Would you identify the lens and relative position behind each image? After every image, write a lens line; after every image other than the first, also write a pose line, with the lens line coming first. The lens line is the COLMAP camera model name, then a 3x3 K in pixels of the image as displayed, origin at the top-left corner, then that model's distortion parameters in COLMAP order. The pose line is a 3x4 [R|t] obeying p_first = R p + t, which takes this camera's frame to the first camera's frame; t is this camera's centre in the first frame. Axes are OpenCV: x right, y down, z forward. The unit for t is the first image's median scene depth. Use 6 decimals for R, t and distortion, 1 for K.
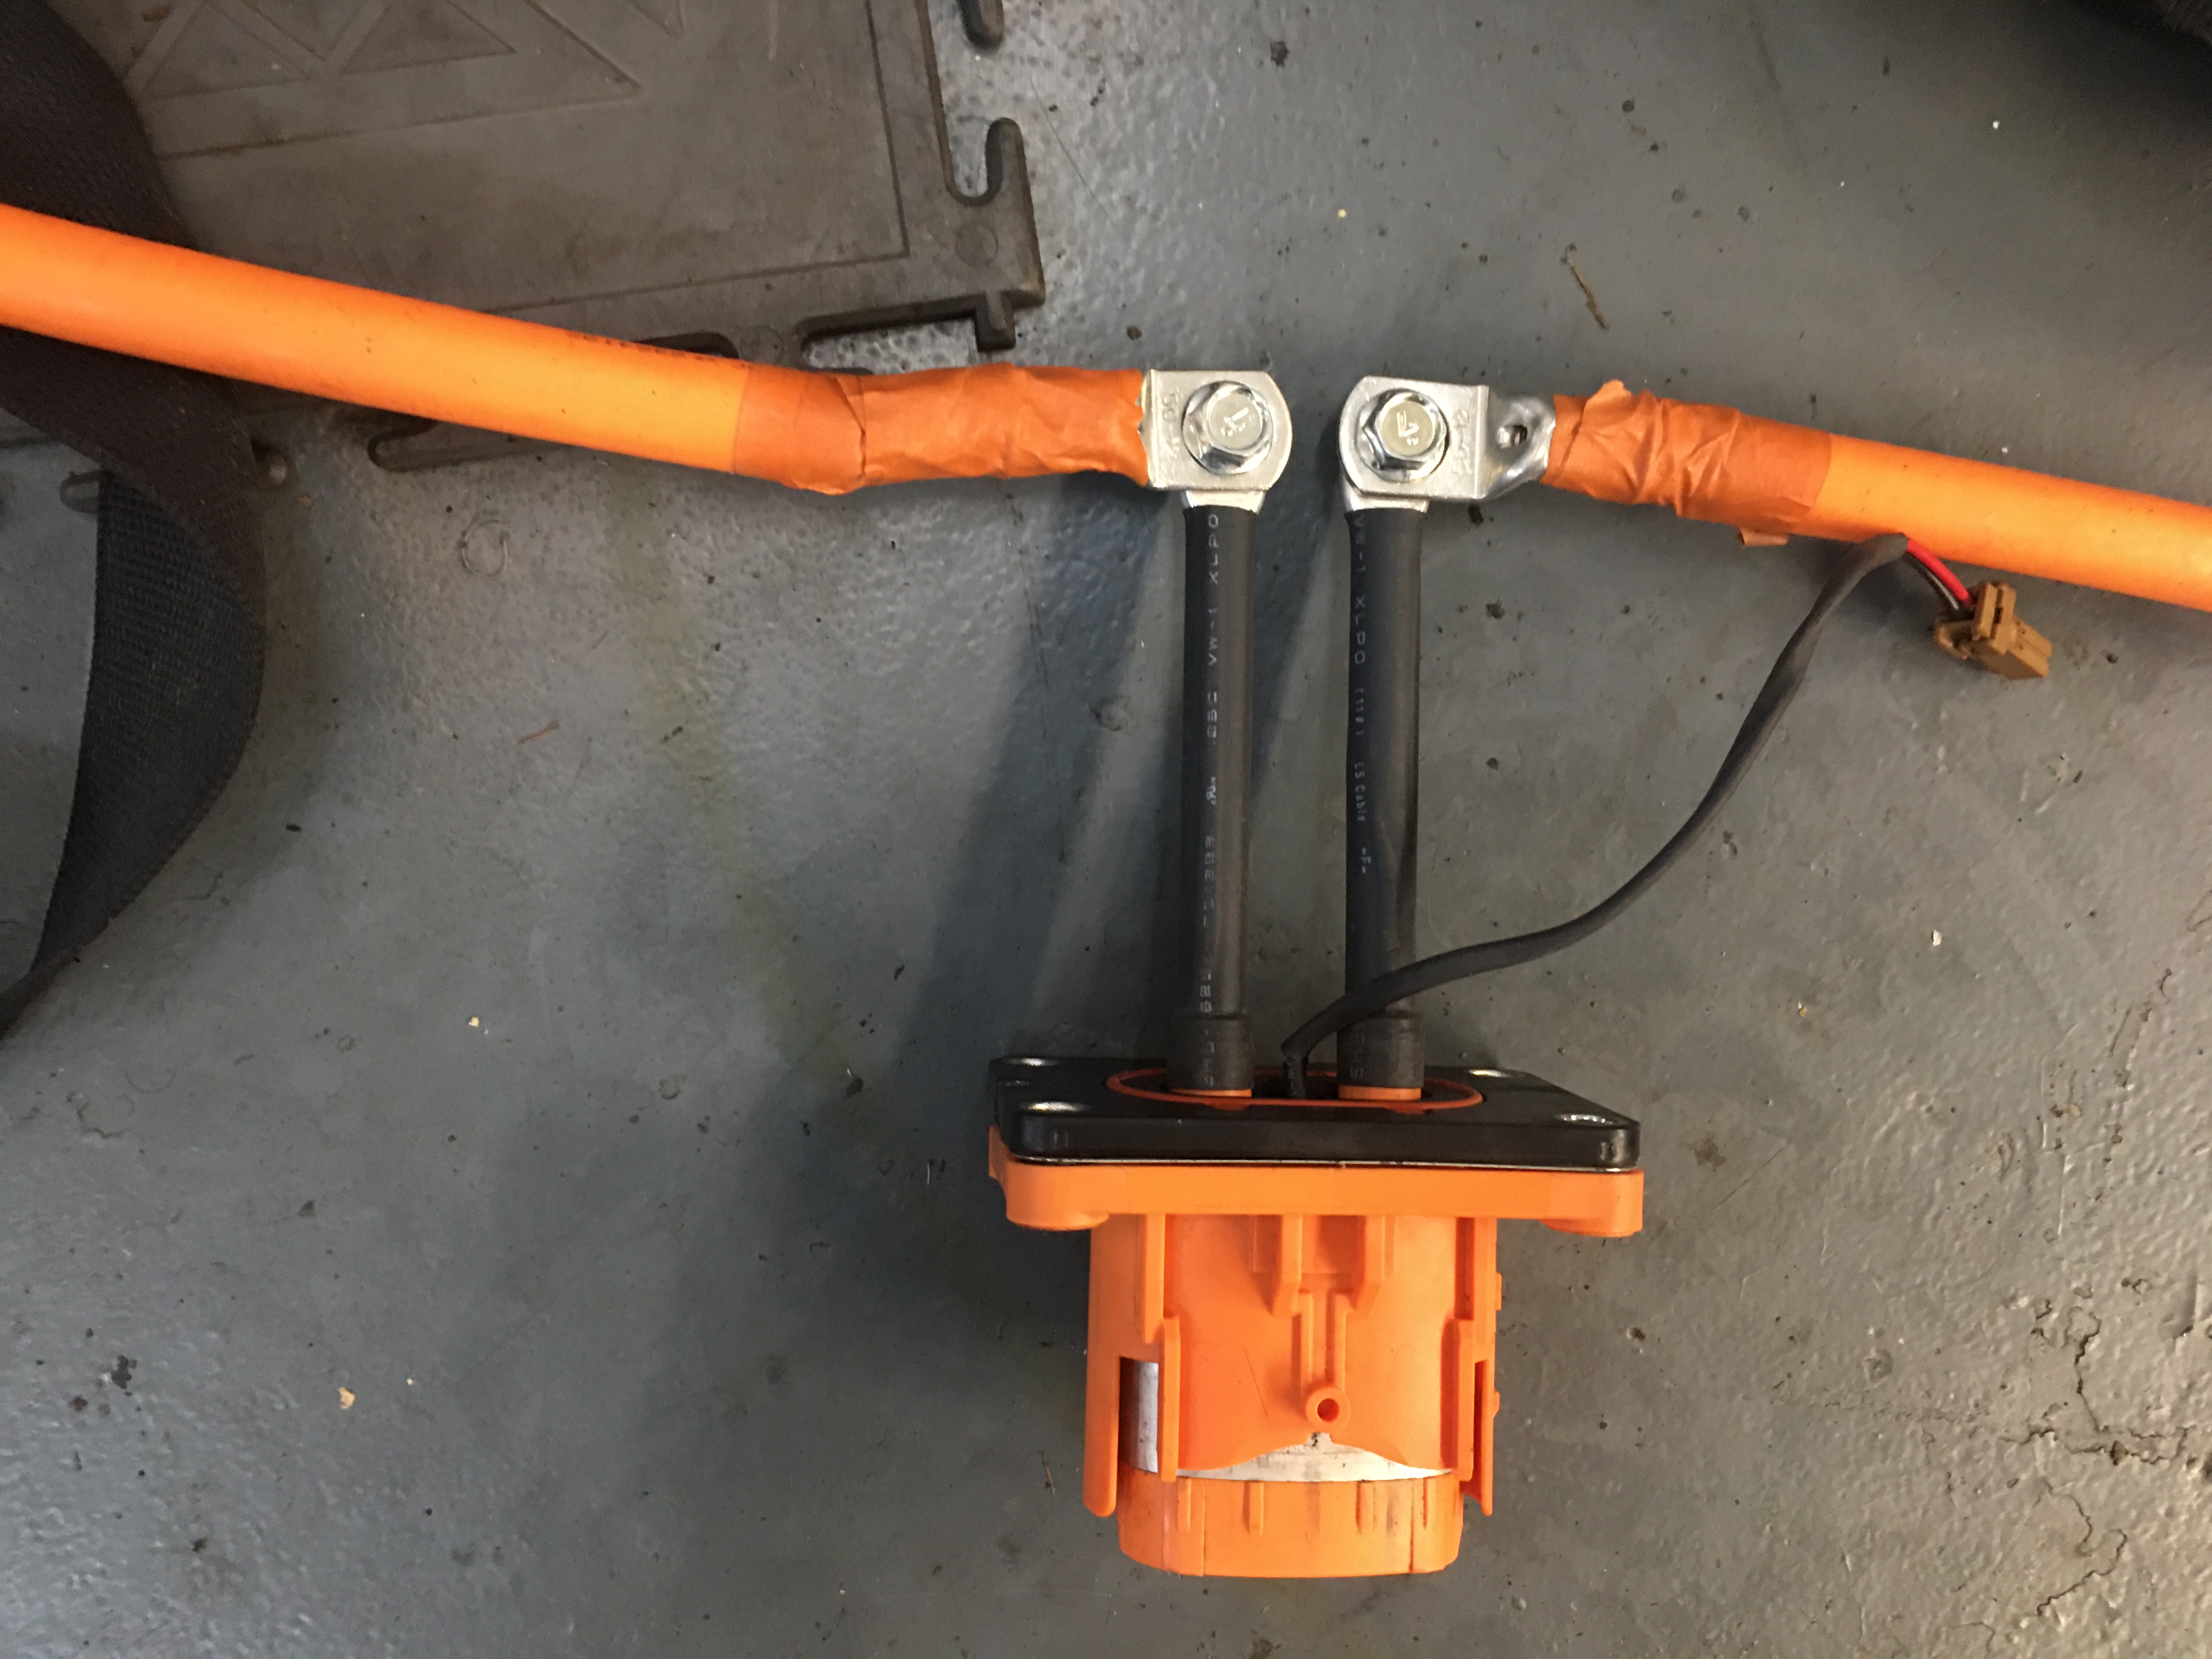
lens RADIAL K [[1814.7, 0, 1106.0], [0, 1814.7, 829.5], [0, 0, 1]] dist [-0.003358, -0.011075]
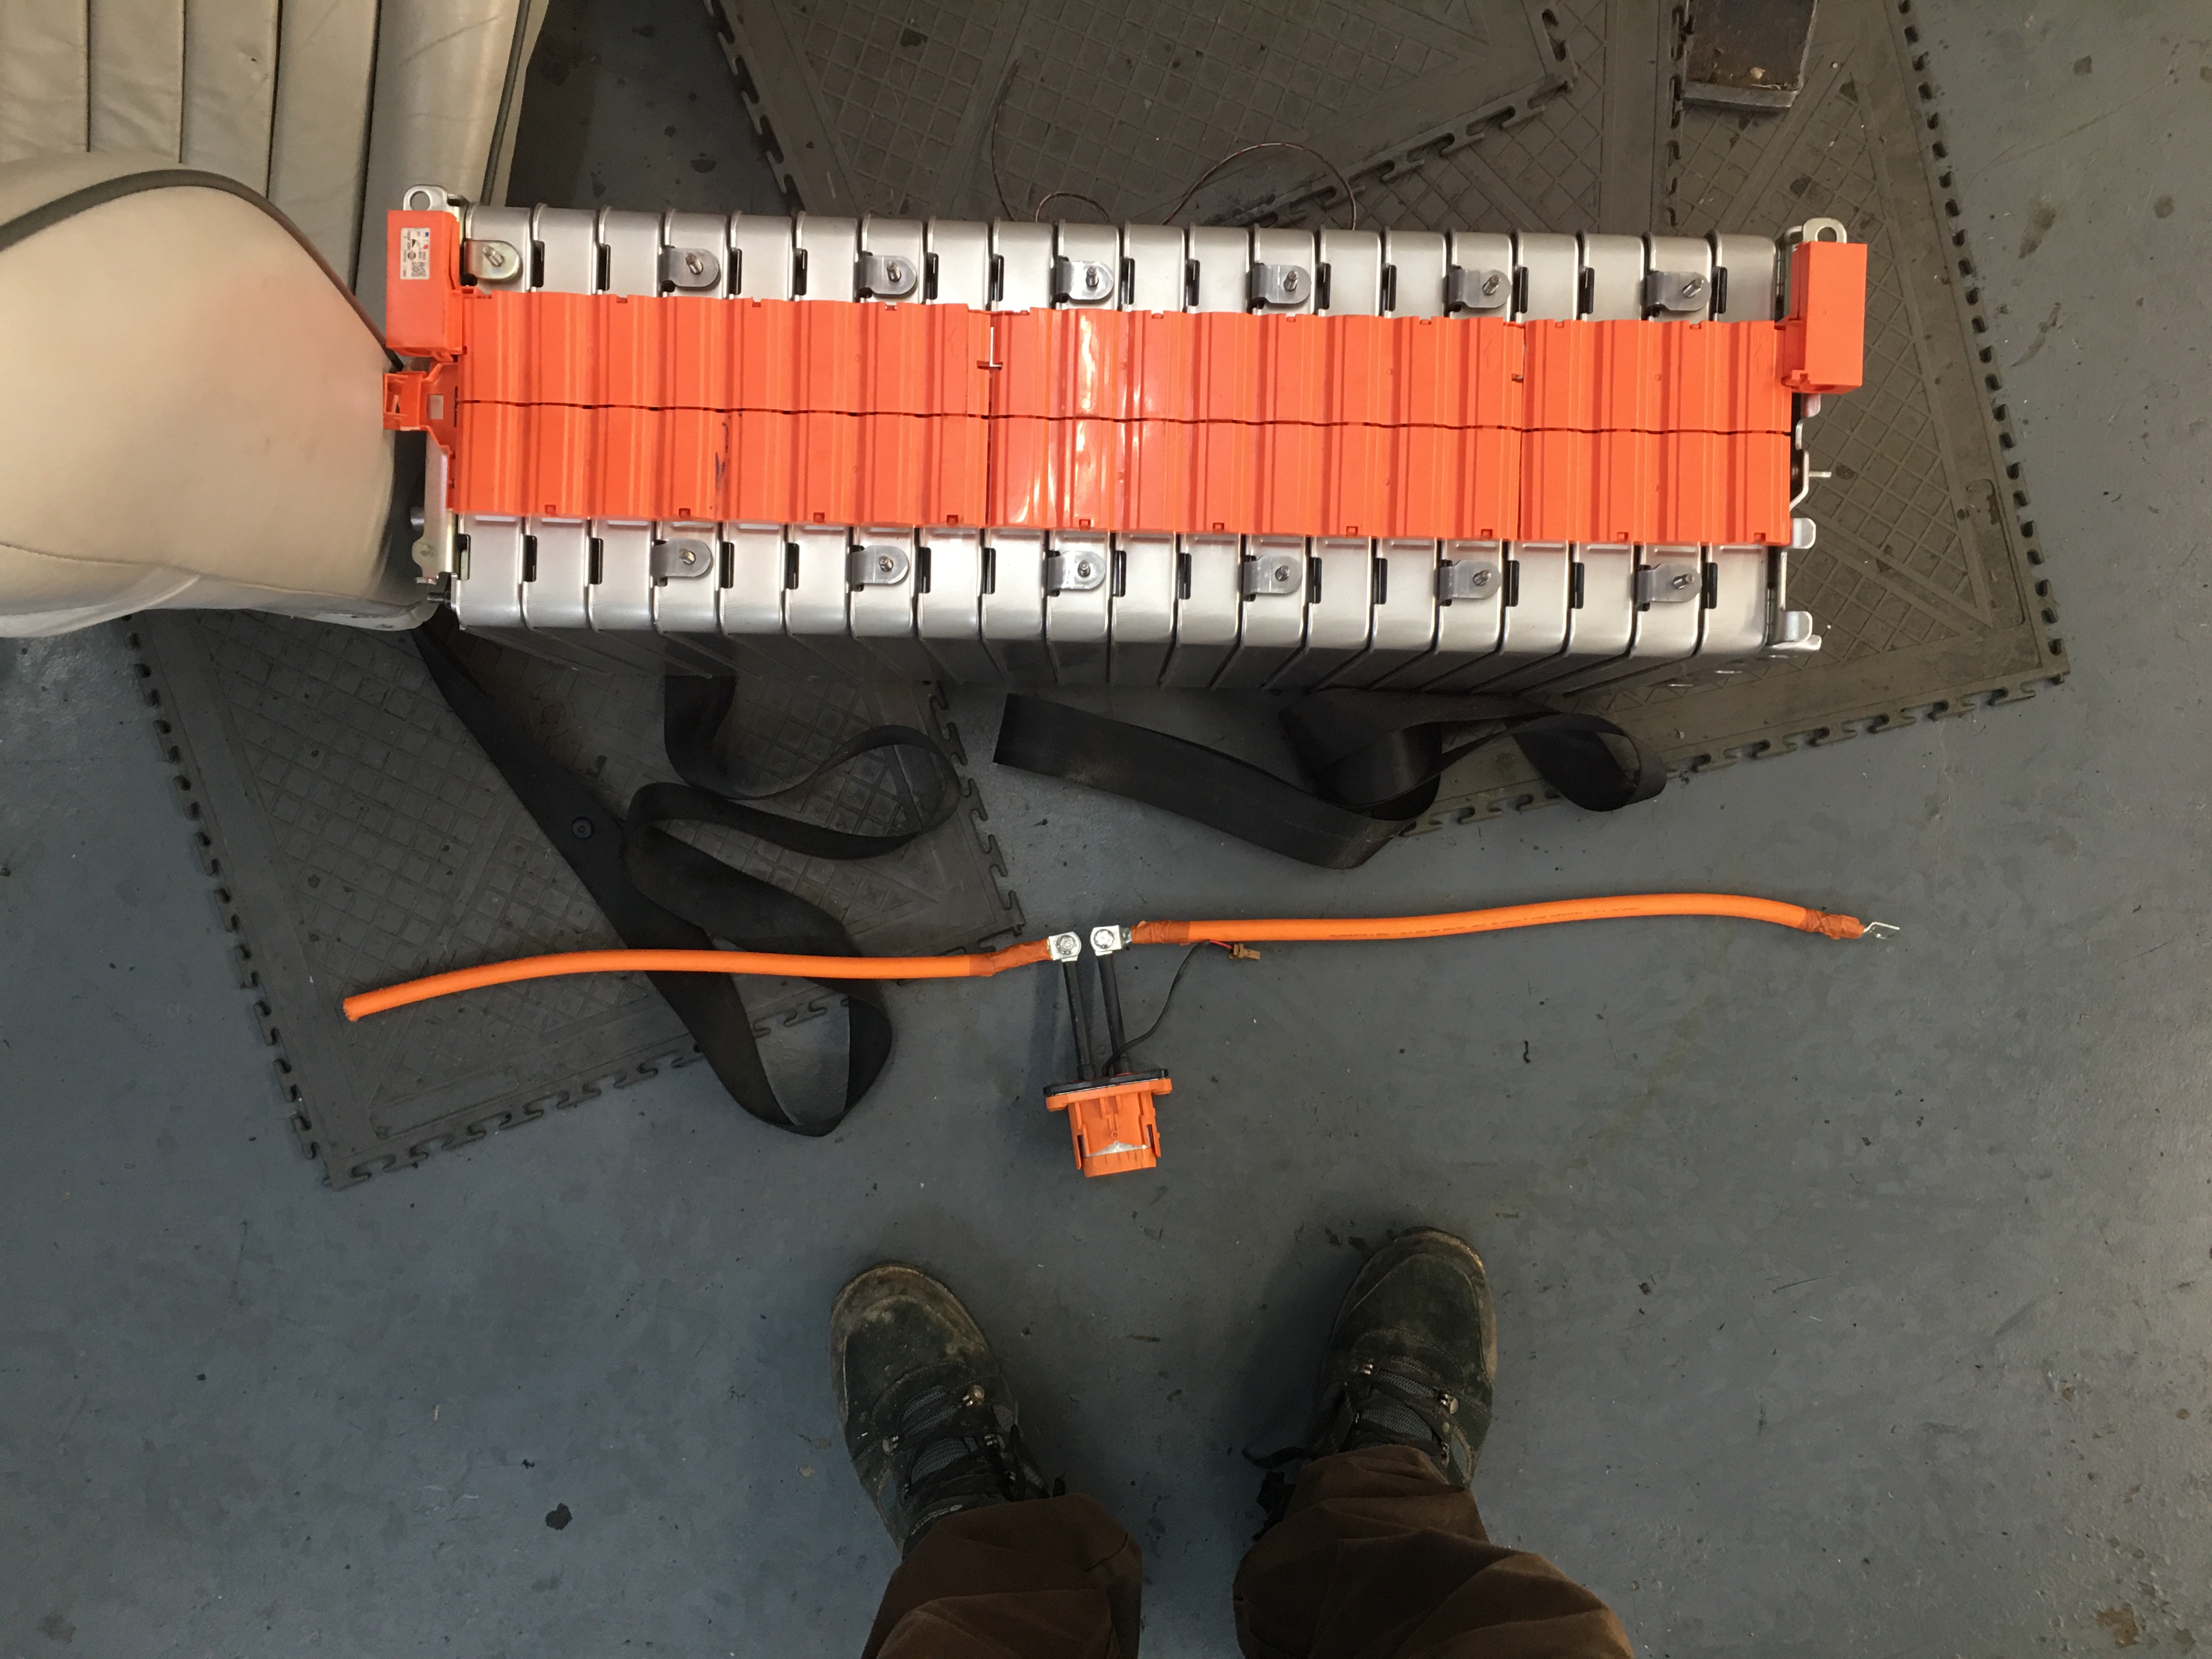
lens RADIAL K [[1814.7, 0, 1106.0], [0, 1814.7, 829.5], [0, 0, 1]] dist [-0.003358, -0.011075]
pose [[0.977337, -0.197953, -0.075012, 0.595728], [0.187151, 0.973580, -0.130830, 0.131914], [0.098929, 0.113827, 0.988563, -3.832171]]
